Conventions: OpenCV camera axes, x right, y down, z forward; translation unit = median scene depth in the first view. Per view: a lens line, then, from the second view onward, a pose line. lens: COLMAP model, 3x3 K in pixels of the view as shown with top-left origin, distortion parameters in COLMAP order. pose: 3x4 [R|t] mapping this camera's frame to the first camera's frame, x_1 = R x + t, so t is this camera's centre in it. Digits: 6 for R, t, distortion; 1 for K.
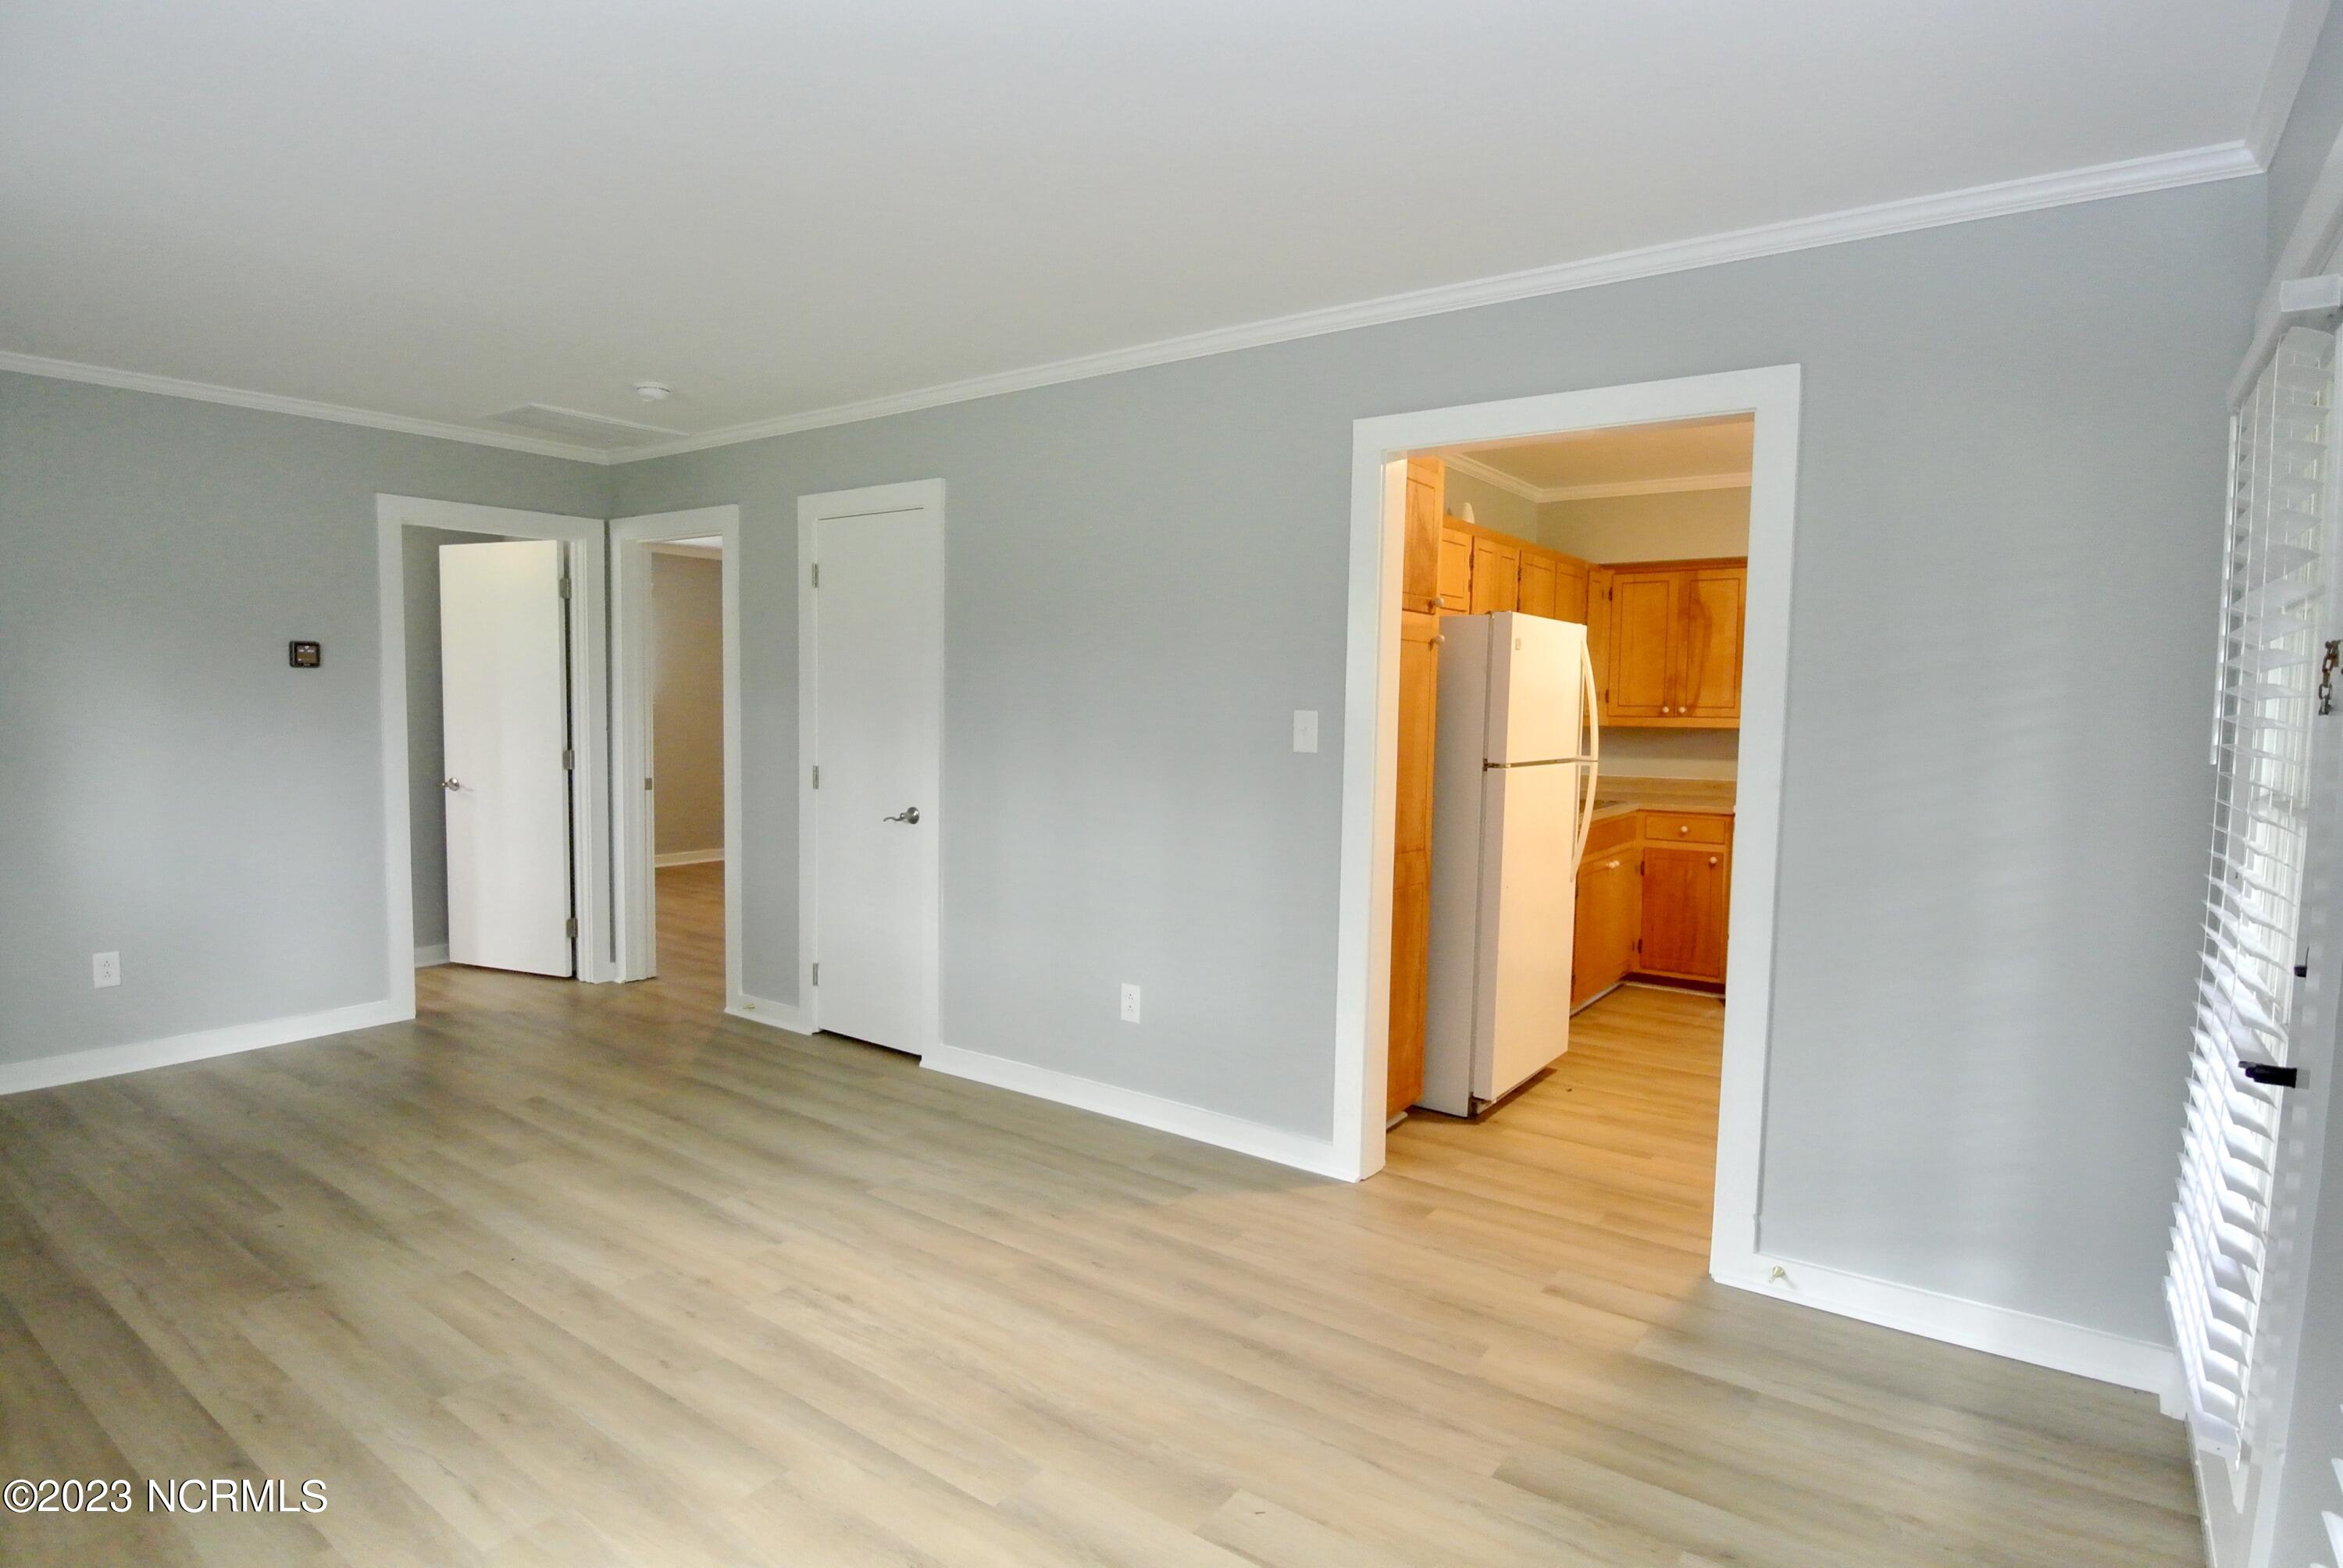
lens RADIAL K [[1238.1, 0, 1154.7], [0, 1238.1, 772.1], [0, 0, 1]] dist [-0.010463, -0.022091]
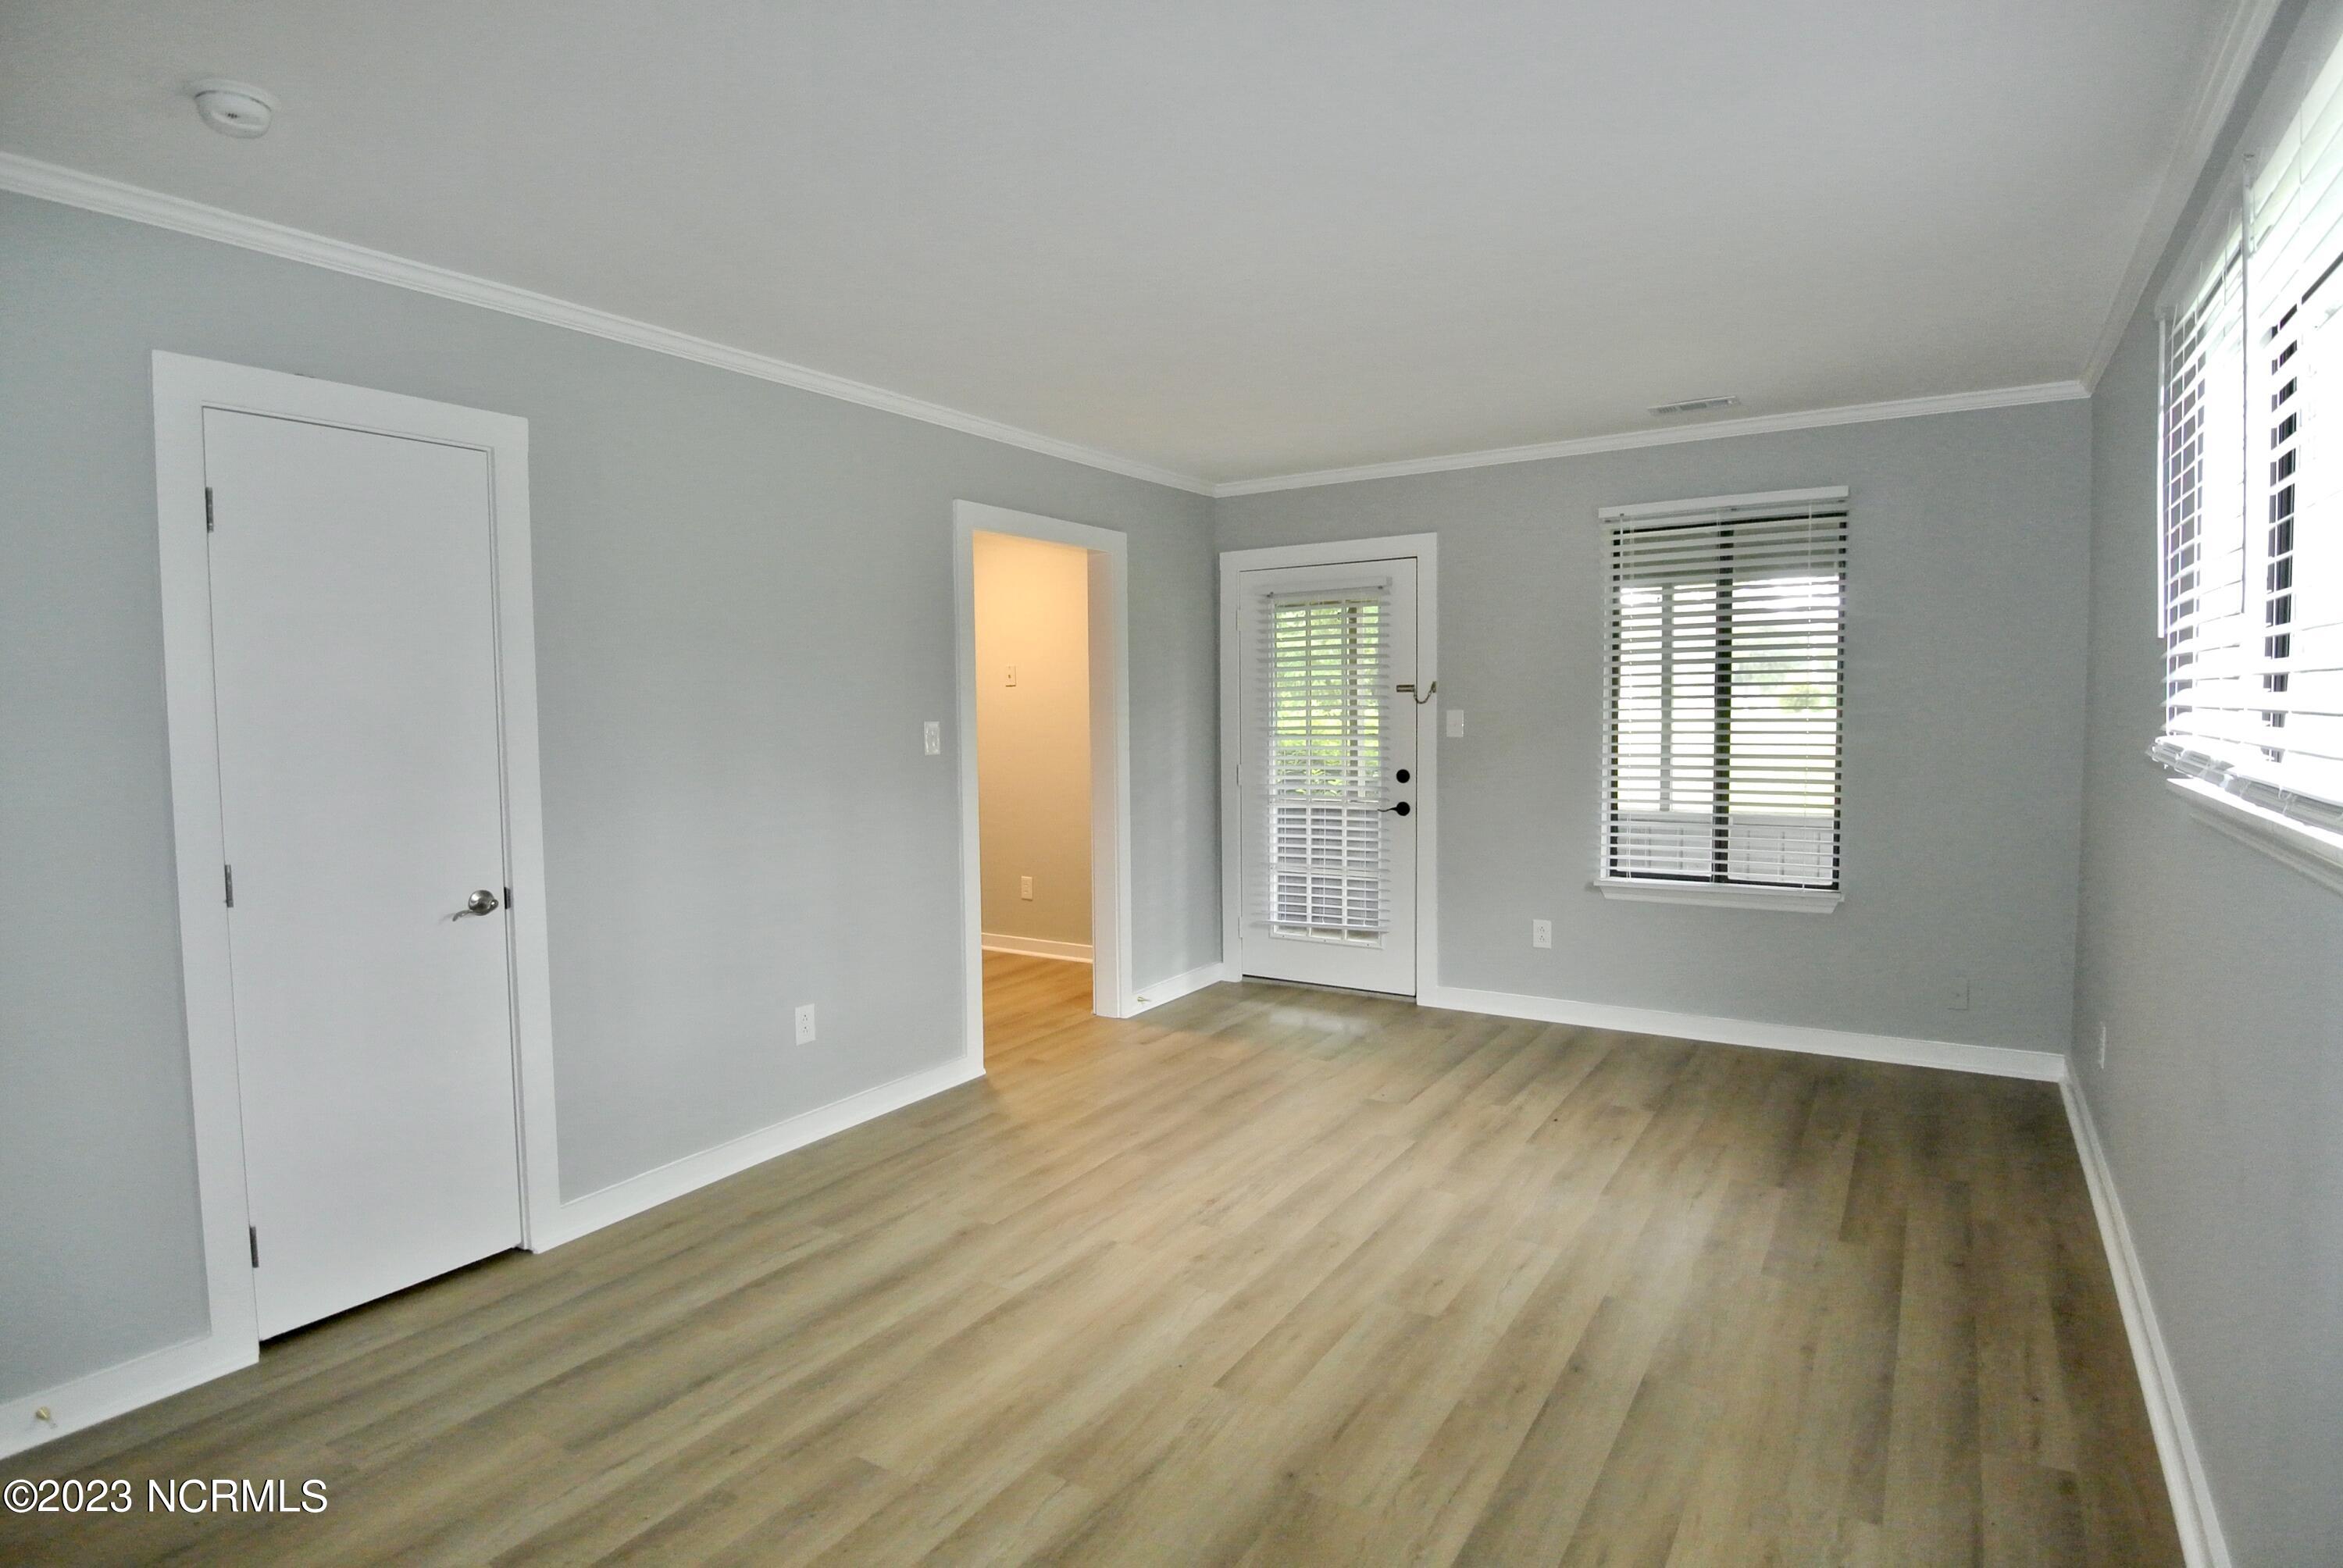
lens RADIAL K [[1238.1, 0, 1155.0], [0, 1238.1, 778.4], [0, 0, 1]] dist [-0.010463, -0.022091]
pose [[-0.069566, -0.075981, 0.994680, -1.201558], [0.072947, 0.994038, 0.081034, -0.081534], [-0.994907, 0.078196, -0.063609, 0.916321]]
